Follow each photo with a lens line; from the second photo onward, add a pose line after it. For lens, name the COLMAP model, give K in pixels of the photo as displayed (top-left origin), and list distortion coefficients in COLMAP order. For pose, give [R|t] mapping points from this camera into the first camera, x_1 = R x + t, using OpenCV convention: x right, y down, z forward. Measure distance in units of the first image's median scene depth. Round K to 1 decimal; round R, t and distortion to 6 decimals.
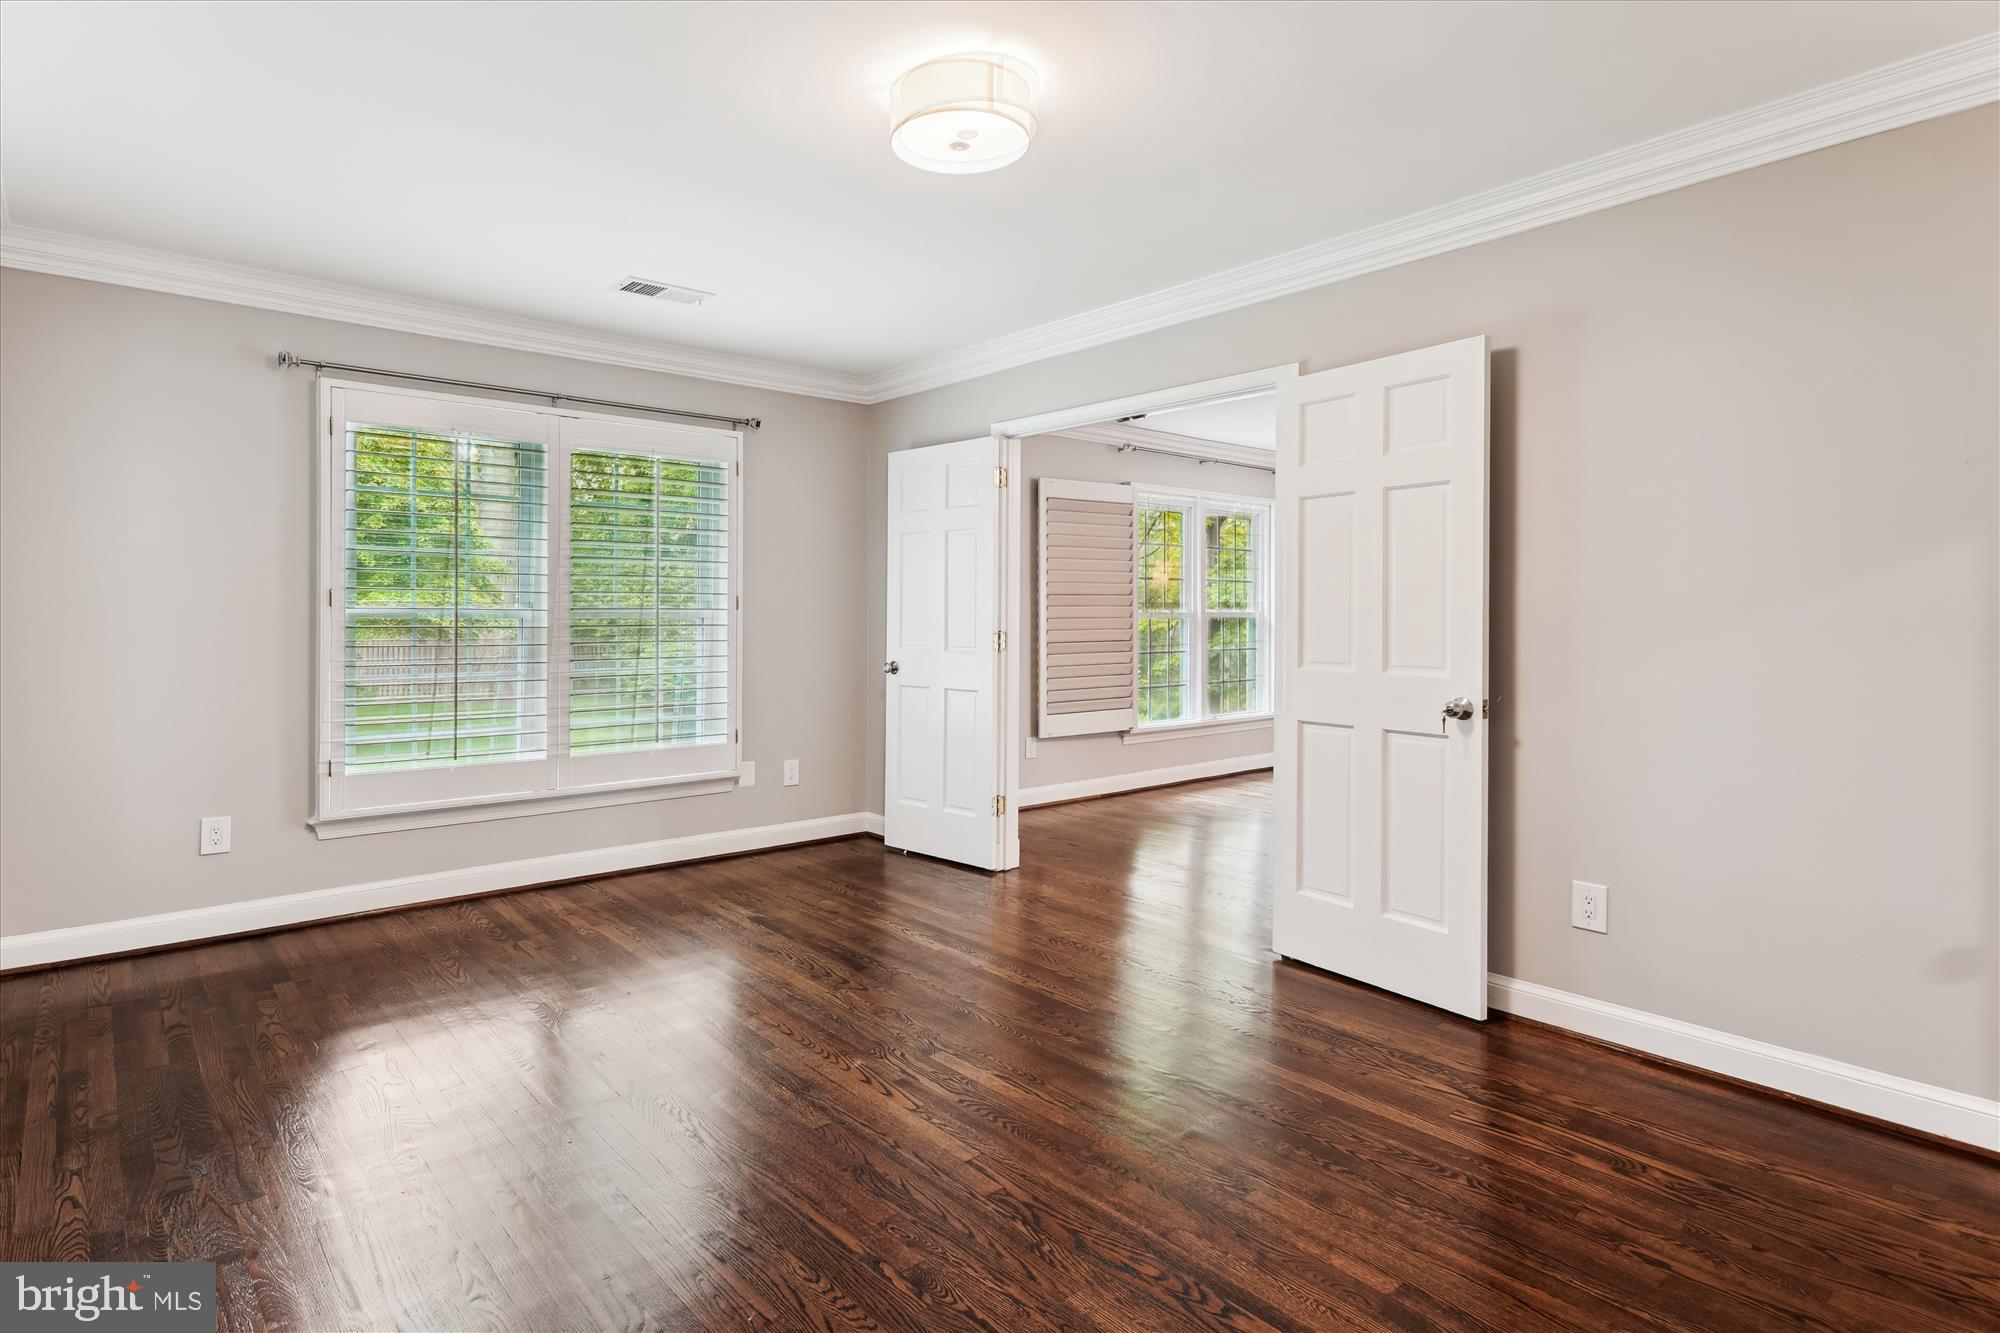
lens RADIAL K [[1038.7, 0, 943.8], [0, 1038.7, 609.7], [0, 0, 1]] dist [0.002408, 0.000592]
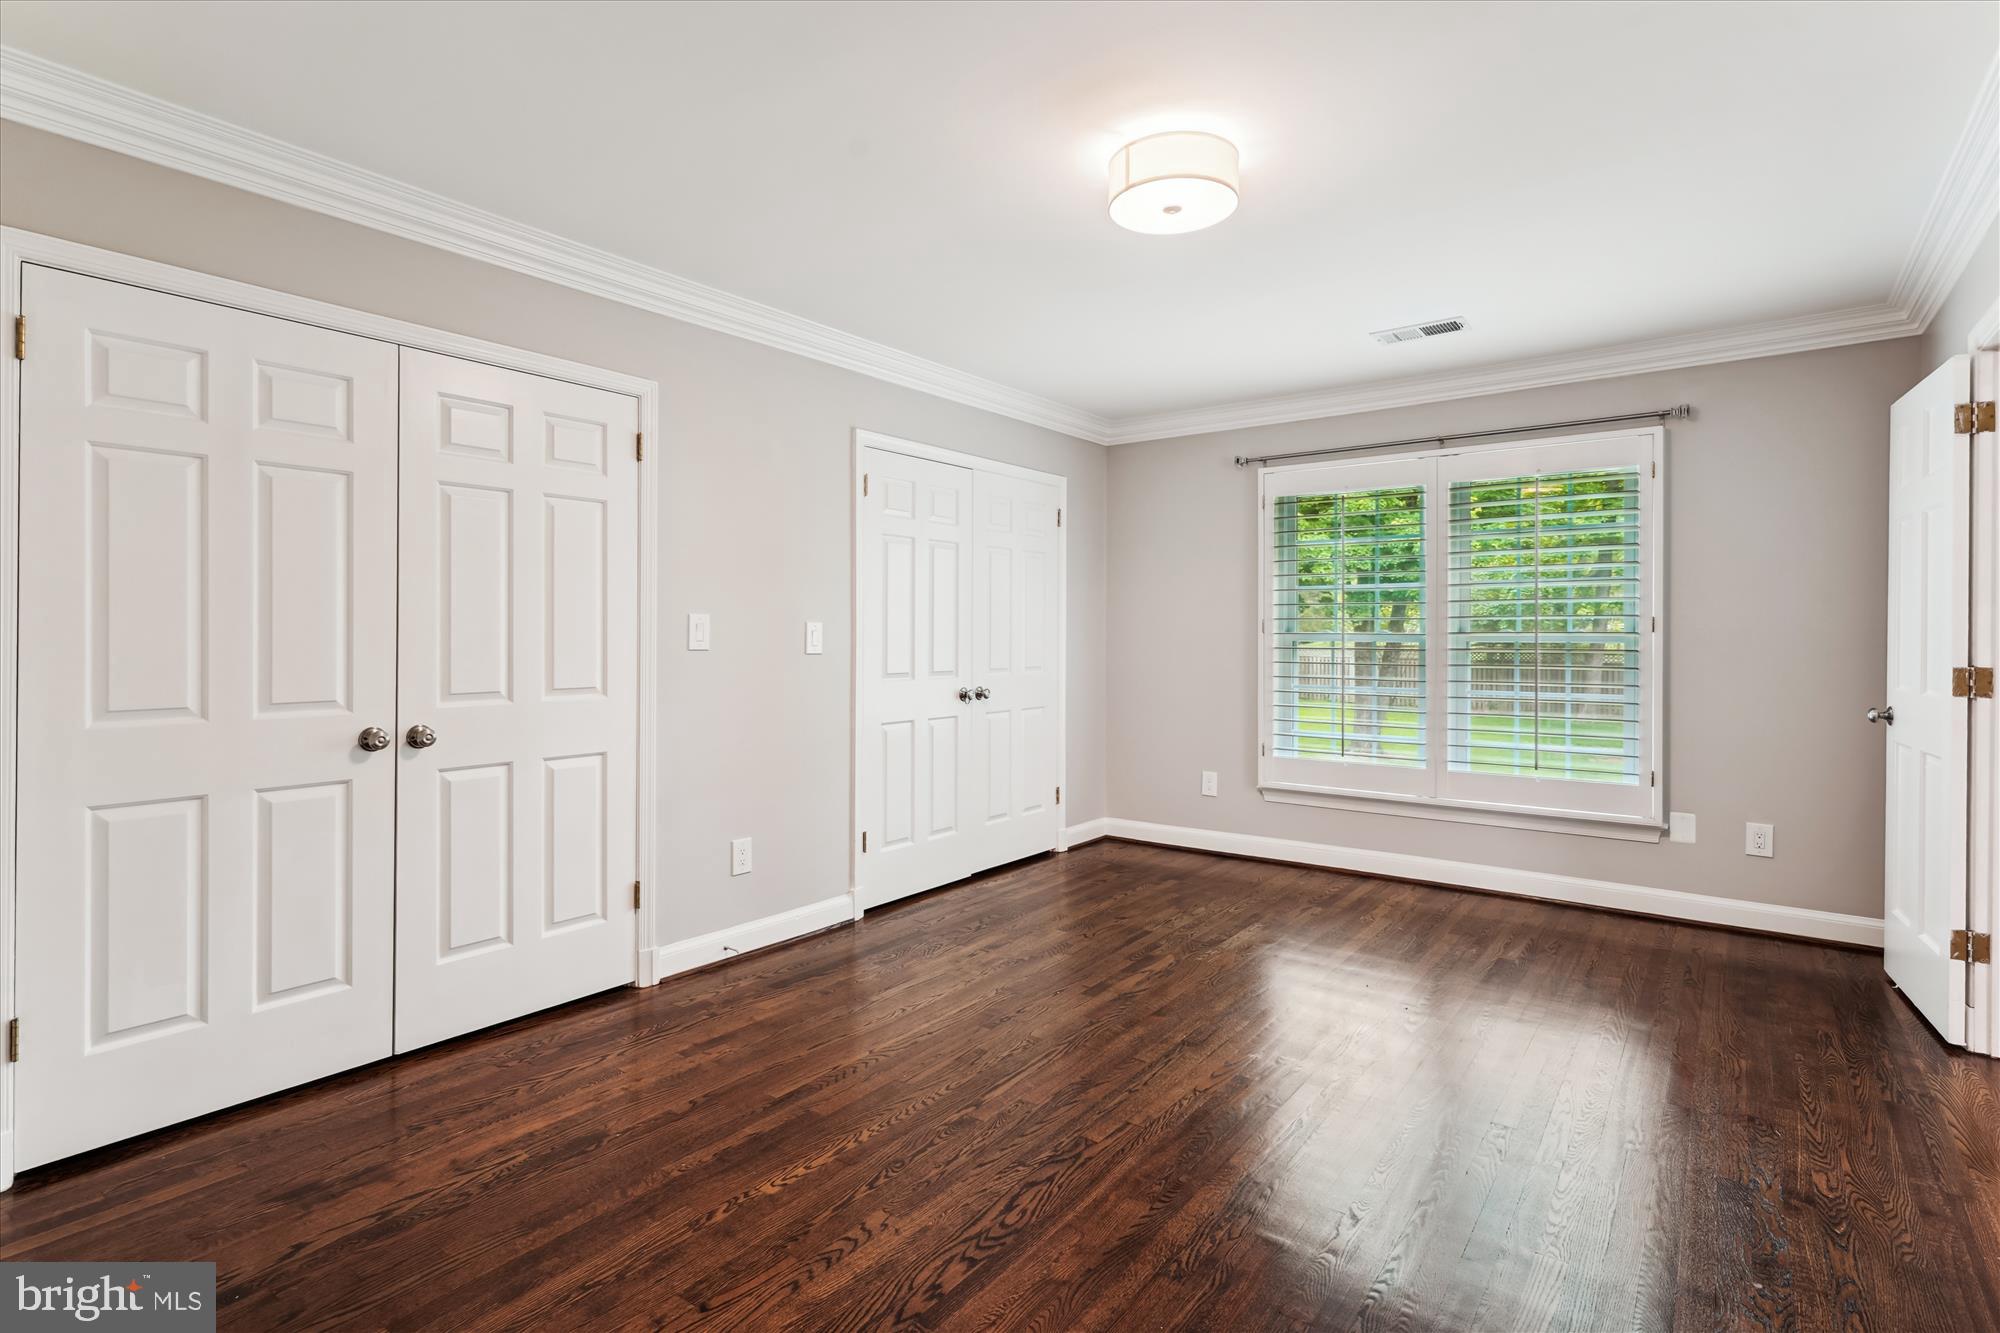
lens RADIAL K [[969.9, 0, 989.5], [0, 969.9, 632.6], [0, 0, 1]] dist [0.001780, -0.000012]
pose [[0.221737, -0.005833, -0.975089, 0.746235], [0.002966, 0.999982, -0.005307, 0.003117], [0.975102, -0.001715, 0.221750, 0.454332]]
